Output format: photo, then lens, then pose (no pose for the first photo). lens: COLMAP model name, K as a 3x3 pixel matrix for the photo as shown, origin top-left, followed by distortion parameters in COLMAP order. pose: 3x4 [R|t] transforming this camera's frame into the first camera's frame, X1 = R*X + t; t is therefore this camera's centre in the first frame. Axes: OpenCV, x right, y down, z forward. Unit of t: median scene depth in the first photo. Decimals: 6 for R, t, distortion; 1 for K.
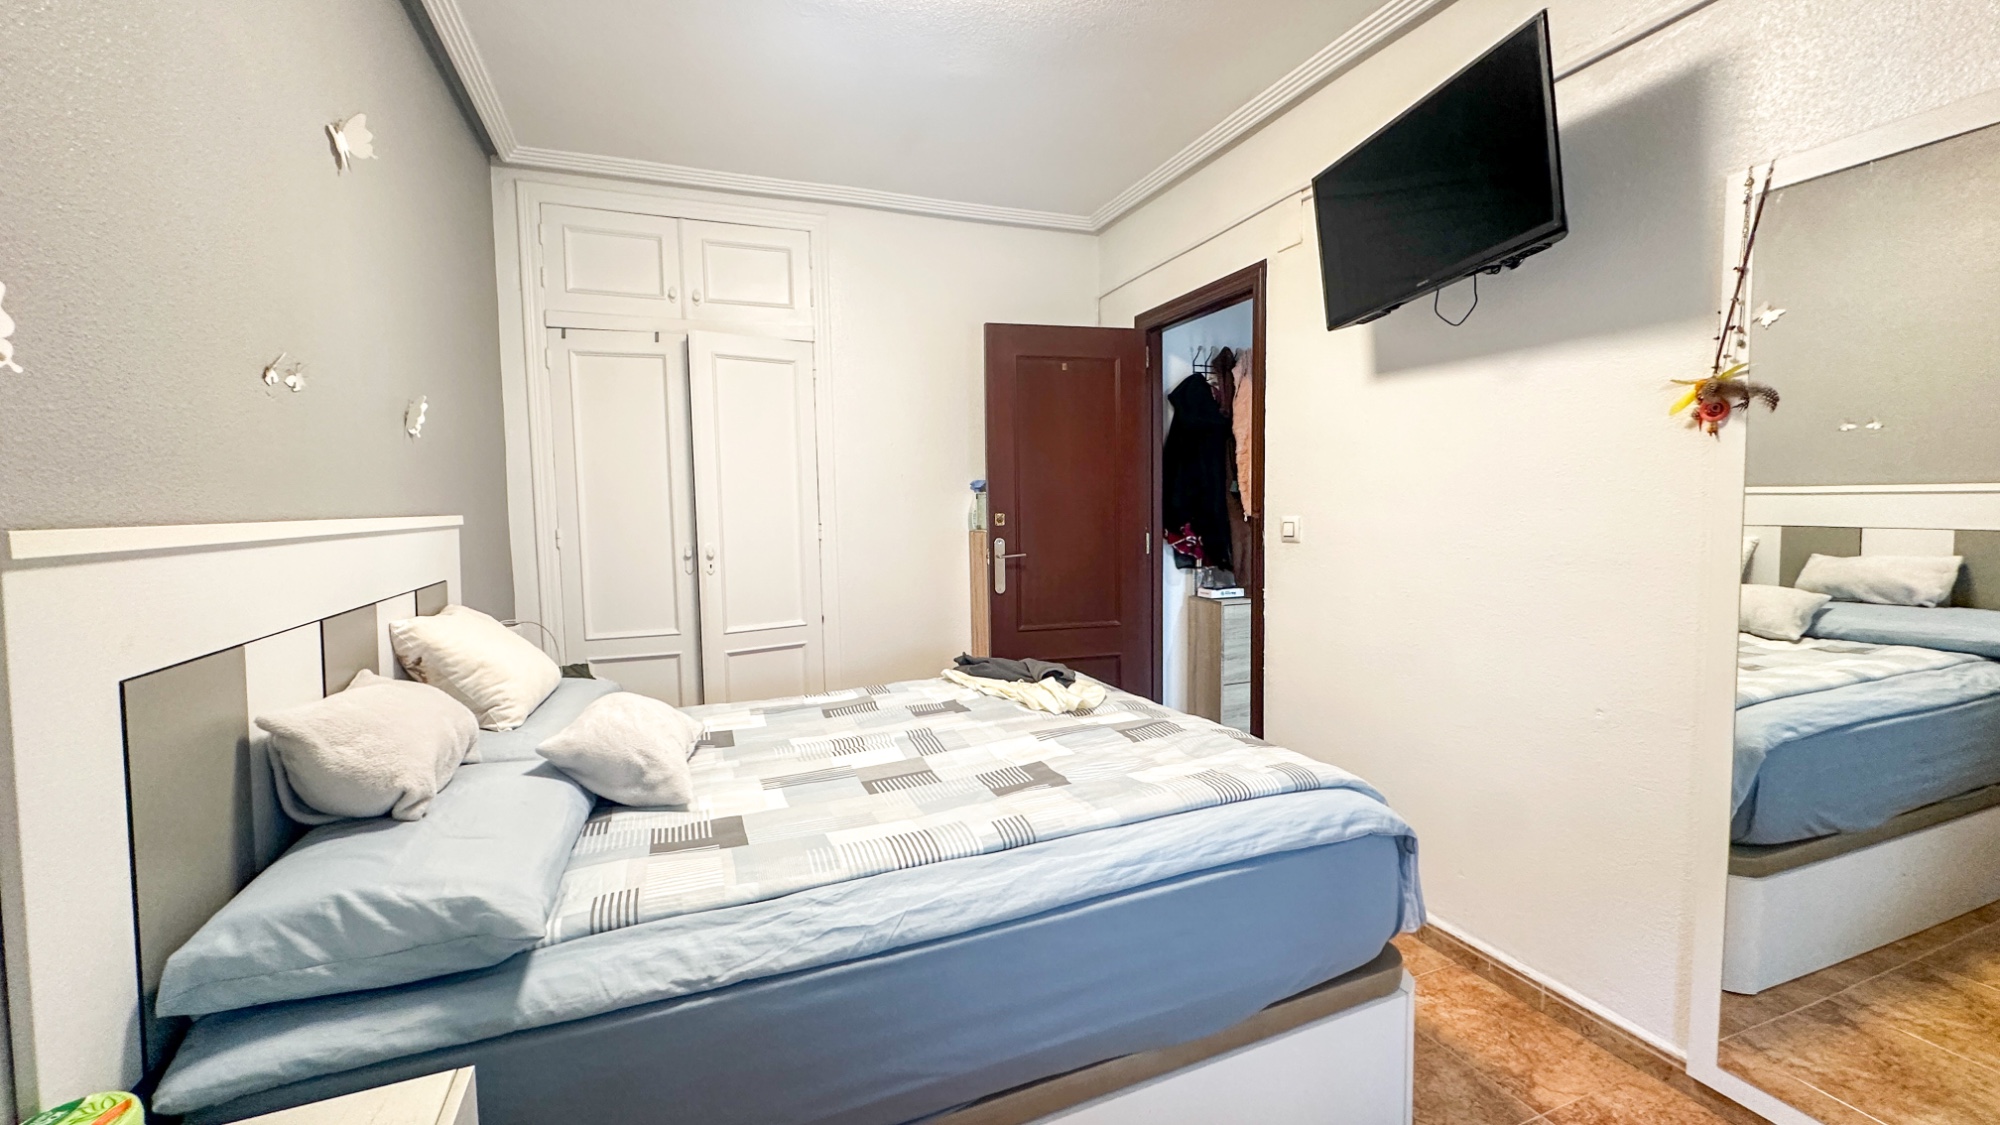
lens RADIAL K [[795.4, 0, 1001.1], [0, 795.4, 559.3], [0, 0, 1]] dist [-0.001139, 0.000238]
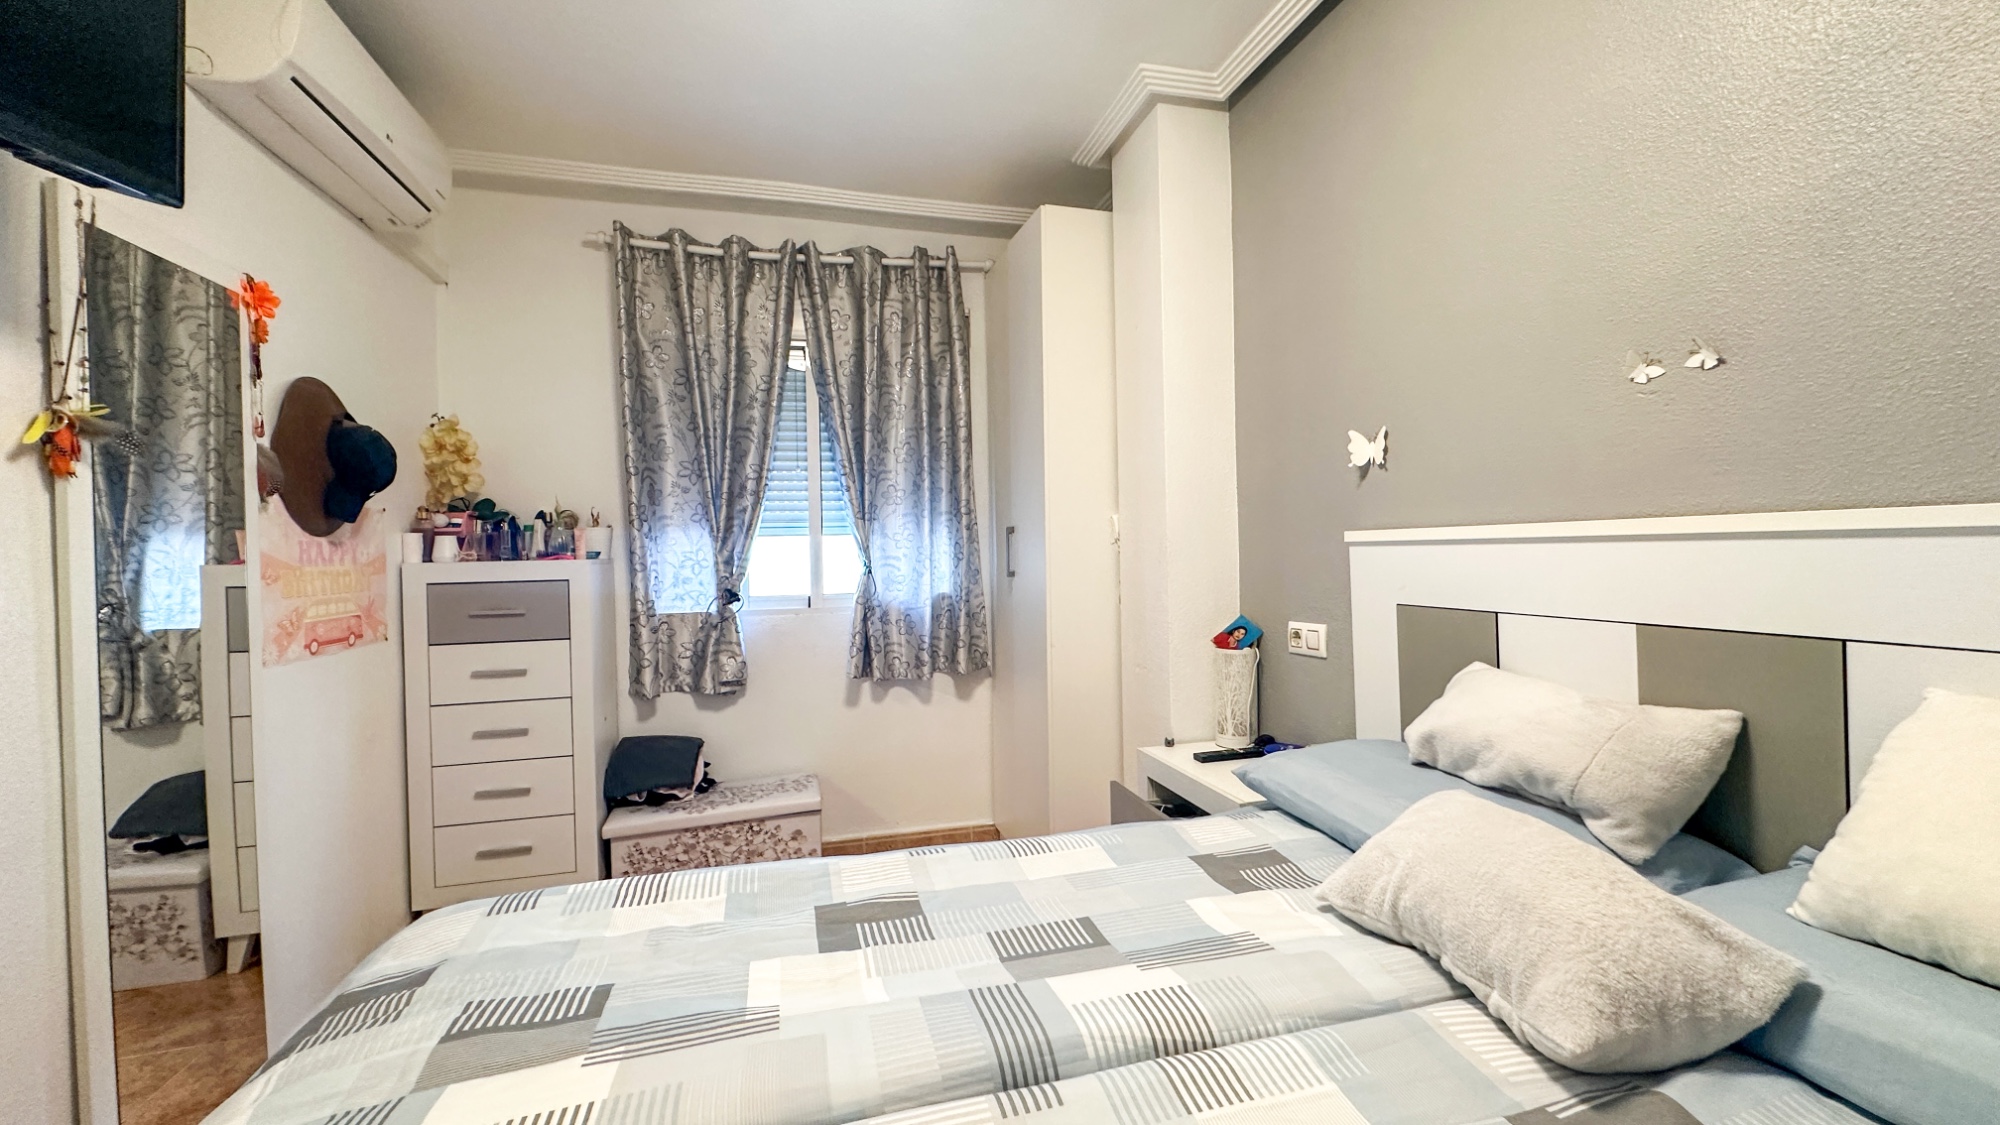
lens RADIAL K [[795.4, 0, 1001.1], [0, 795.4, 559.3], [0, 0, 1]] dist [-0.001139, 0.000238]
pose [[-0.992289, 0.041524, 0.116782, -0.183924], [0.050328, 0.996026, 0.073481, -0.087996], [-0.113267, 0.078792, -0.990435, 1.693713]]
